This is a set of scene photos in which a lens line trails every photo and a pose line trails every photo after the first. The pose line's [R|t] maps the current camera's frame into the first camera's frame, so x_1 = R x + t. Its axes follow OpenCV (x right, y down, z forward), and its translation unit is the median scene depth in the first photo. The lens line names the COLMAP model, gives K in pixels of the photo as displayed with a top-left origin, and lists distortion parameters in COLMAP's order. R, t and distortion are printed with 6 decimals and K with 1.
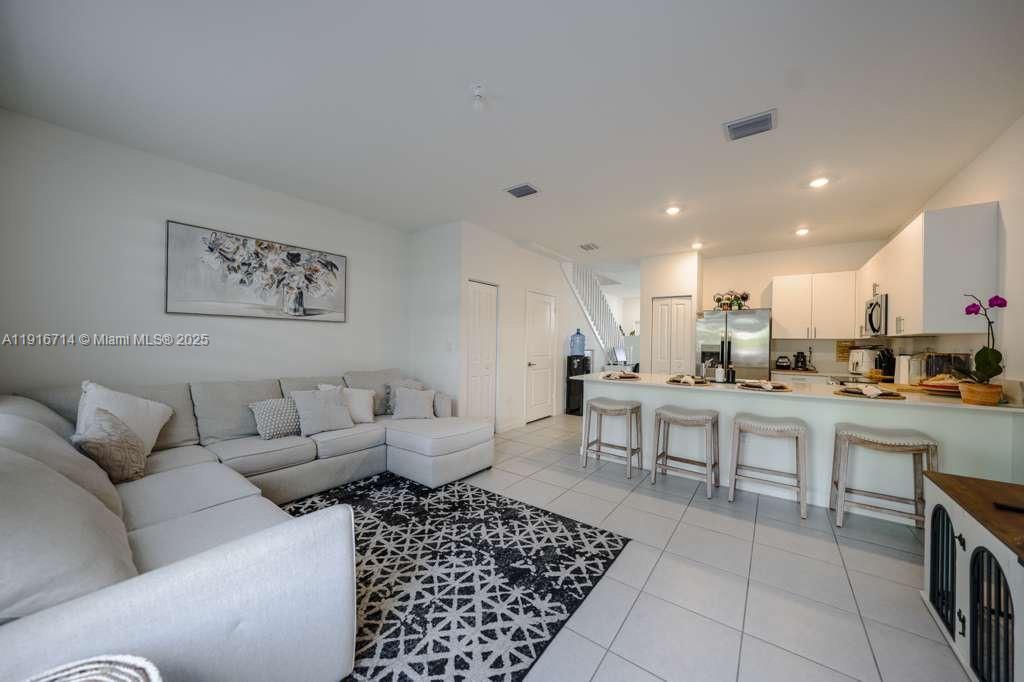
lens RADIAL K [[351.6, 0, 516.7], [0, 351.6, 342.0], [0, 0, 1]] dist [-0.030141, 0.006928]
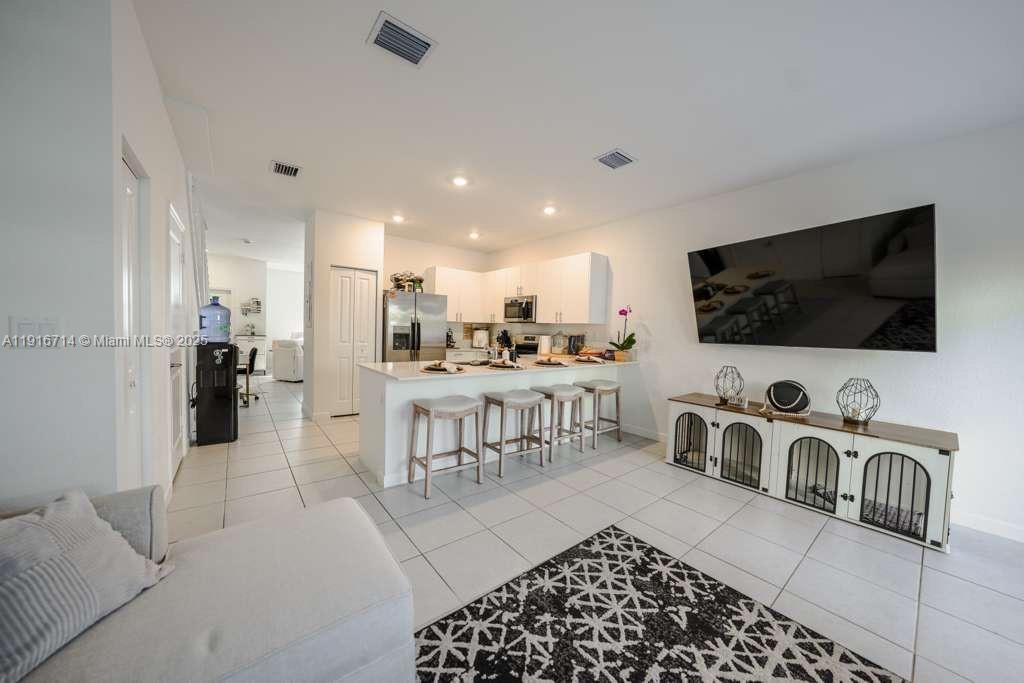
lens RADIAL K [[351.6, 0, 516.7], [0, 351.6, 342.5], [0, 0, 1]] dist [-0.030141, 0.006928]
pose [[0.260792, -0.042429, 0.964462, -0.715759], [-0.025771, 0.998372, 0.050889, -0.010826], [-0.965051, -0.038126, 0.259274, 1.043624]]
